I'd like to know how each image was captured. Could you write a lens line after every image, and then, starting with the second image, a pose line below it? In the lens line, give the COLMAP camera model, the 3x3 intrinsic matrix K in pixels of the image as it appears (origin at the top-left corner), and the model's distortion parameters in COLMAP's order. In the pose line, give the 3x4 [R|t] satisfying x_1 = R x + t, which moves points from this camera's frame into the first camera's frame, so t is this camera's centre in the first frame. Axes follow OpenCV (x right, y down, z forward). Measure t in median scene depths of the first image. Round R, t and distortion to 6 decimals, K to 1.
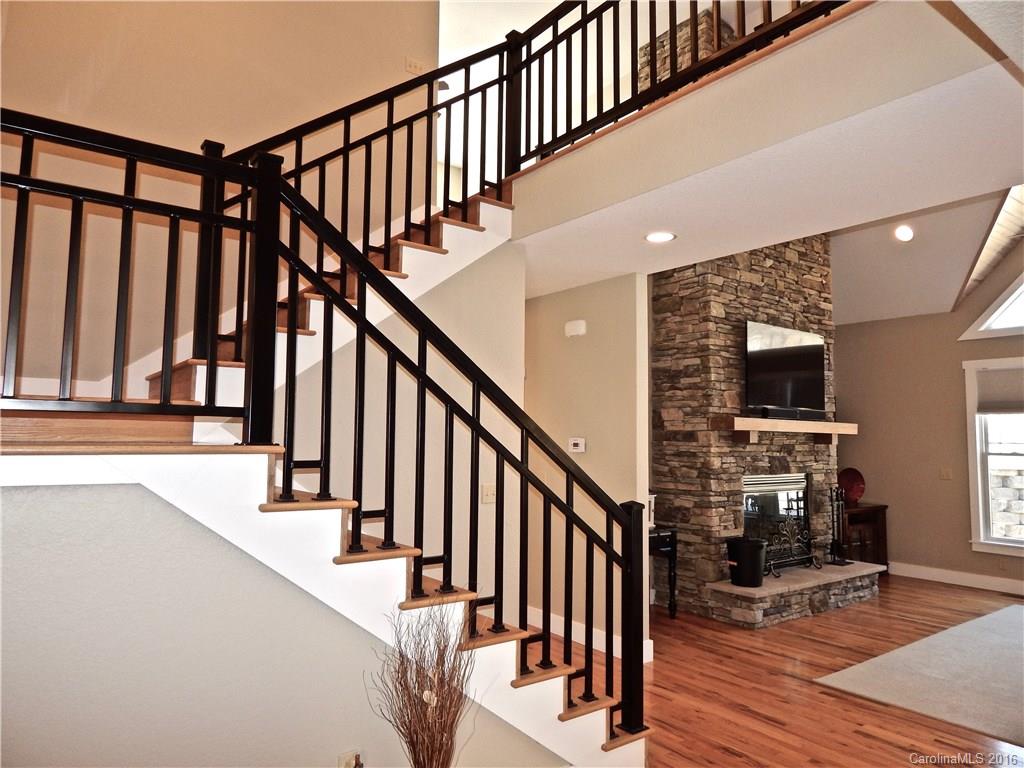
lens RADIAL K [[671.5, 0, 515.5], [0, 671.5, 380.6], [0, 0, 1]] dist [0.000585, -0.001693]
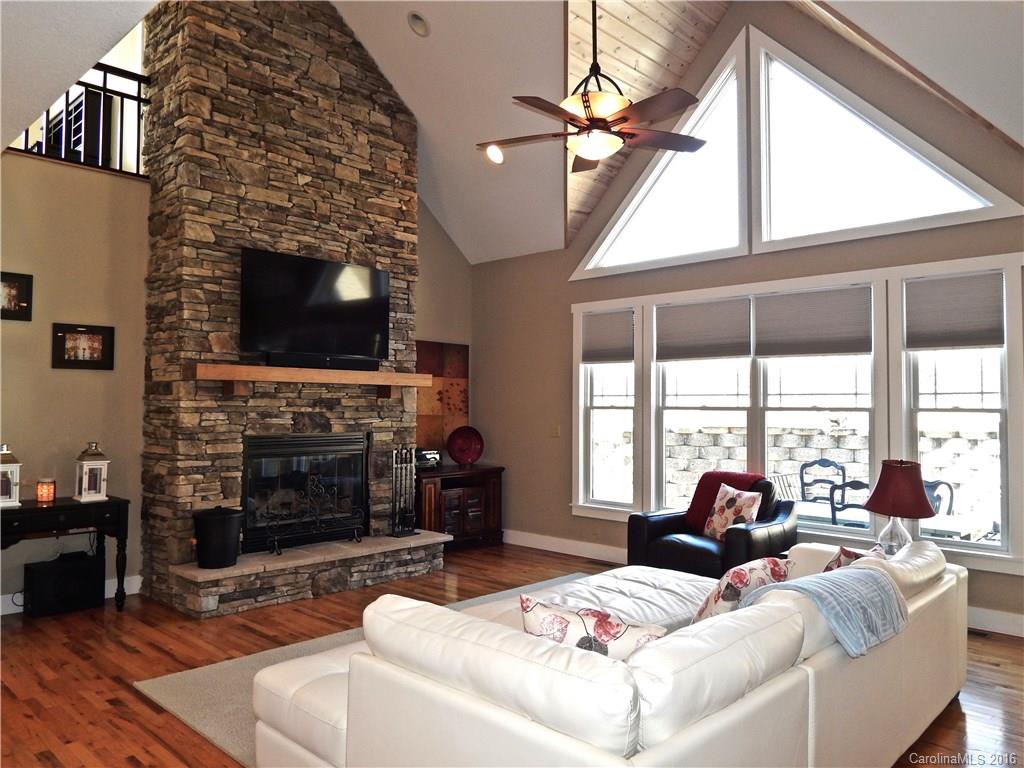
lens RADIAL K [[738.1, 0, 516.6], [0, 738.1, 381.2], [0, 0, 1]] dist [-0.006126, -0.004456]
pose [[0.986819, -0.004983, 0.161750, 0.543179], [-0.003720, 0.998563, 0.053454, 0.025861], [-0.161784, -0.053351, 0.985383, 0.054986]]
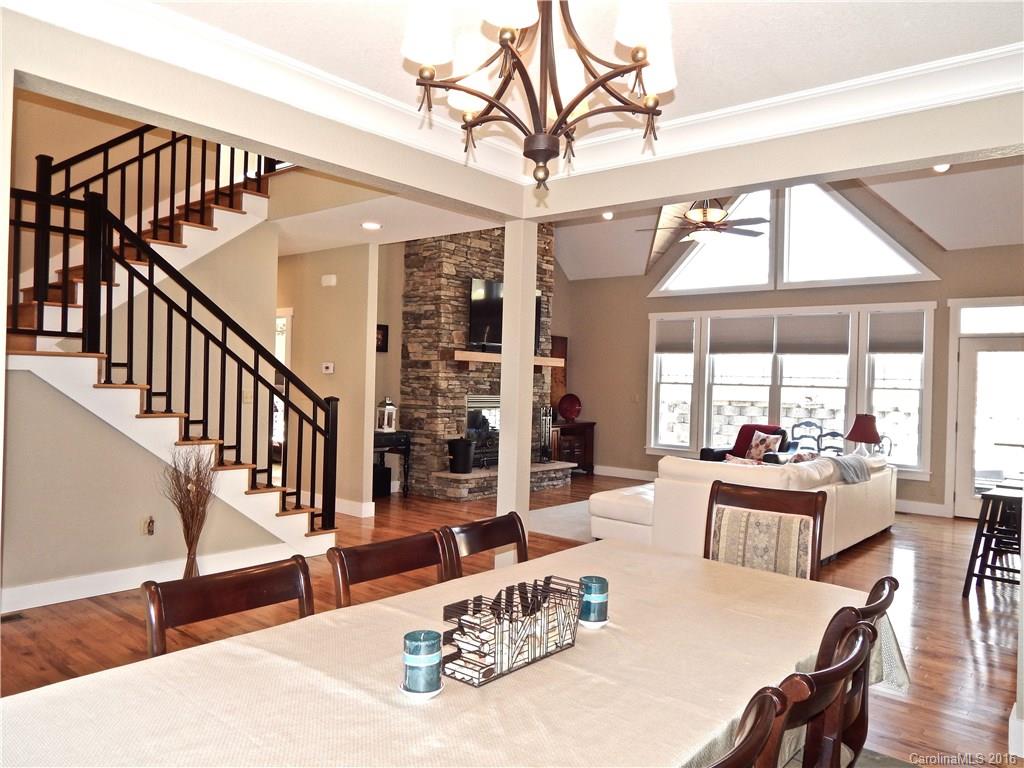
lens RADIAL K [[738.1, 0, 516.6], [0, 738.1, 381.2], [0, 0, 1]] dist [-0.006126, -0.004456]
pose [[0.975349, 0.012648, 0.220304, 0.116866], [-0.032124, 0.995859, 0.085047, -0.013821], [-0.218316, -0.090028, 0.971717, -0.457507]]
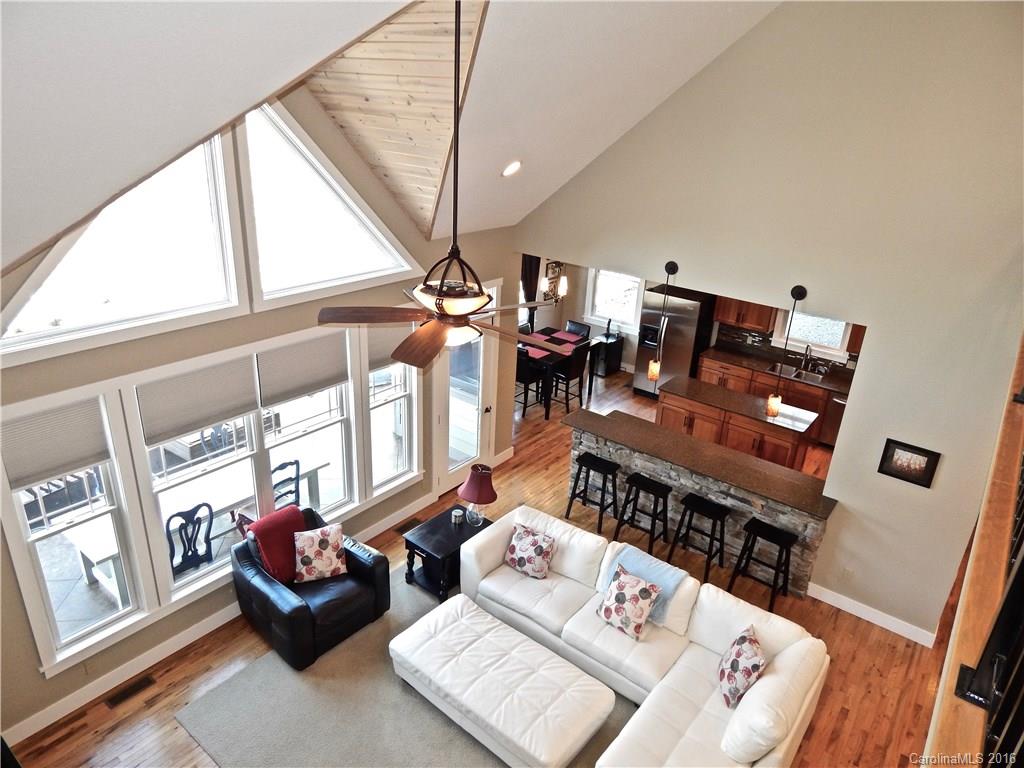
lens RADIAL K [[671.5, 0, 515.5], [0, 671.5, 380.6], [0, 0, 1]] dist [0.000585, -0.001693]
pose [[-0.260109, -0.393373, 0.881817, 0.123889], [-0.136363, 0.919064, 0.369766, -0.384349], [-0.955902, -0.024067, -0.292698, 0.928715]]
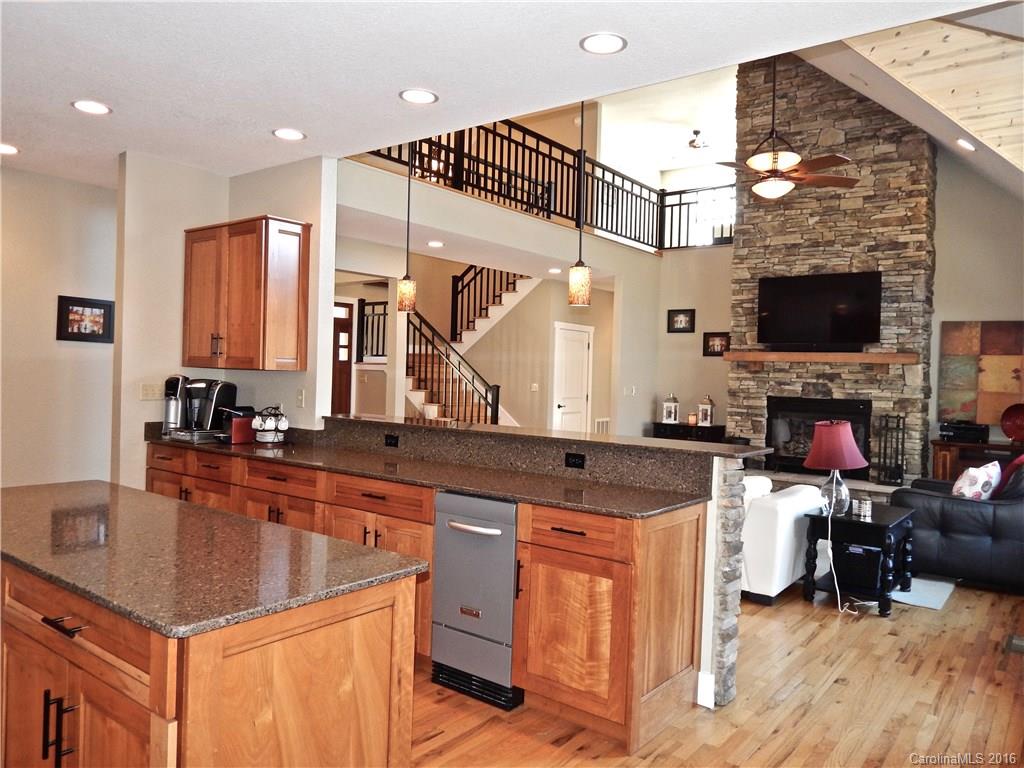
lens RADIAL K [[738.1, 0, 516.6], [0, 738.1, 381.2], [0, 0, 1]] dist [-0.006126, -0.004456]
pose [[0.267019, 0.004121, -0.963682, 1.659806], [0.056010, 0.998234, 0.019788, 0.059217], [0.962062, -0.059259, 0.266317, 0.148478]]
